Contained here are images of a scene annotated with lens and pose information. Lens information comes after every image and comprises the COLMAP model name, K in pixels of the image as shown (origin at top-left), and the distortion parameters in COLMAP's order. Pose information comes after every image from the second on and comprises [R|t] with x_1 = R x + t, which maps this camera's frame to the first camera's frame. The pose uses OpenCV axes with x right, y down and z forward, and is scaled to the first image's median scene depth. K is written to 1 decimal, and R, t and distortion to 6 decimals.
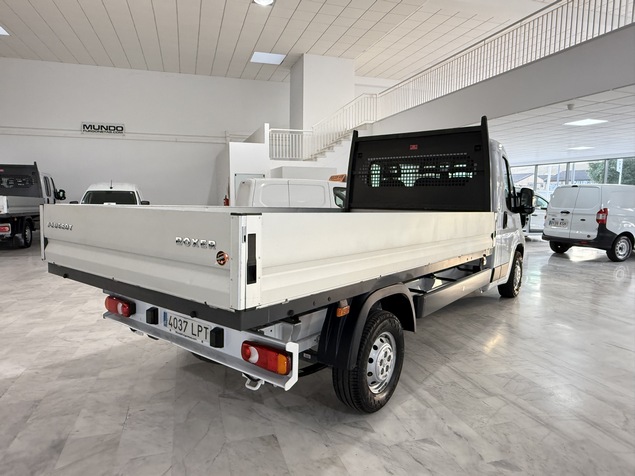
lens RADIAL K [[410.1, 0, 317.5], [0, 410.1, 238.0], [0, 0, 1]] dist [-0.001180, 0.000669]
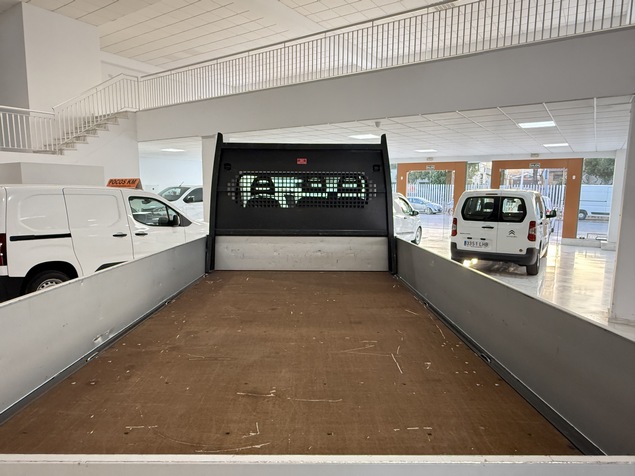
lens RADIAL K [[410.1, 0, 317.5], [0, 410.1, 238.0], [0, 0, 1]] dist [-0.001180, 0.000669]
pose [[0.788557, -0.070631, 0.610892, -0.233279], [0.059143, 0.997488, 0.038986, -0.089725], [-0.612111, 0.005387, 0.790754, 0.299987]]
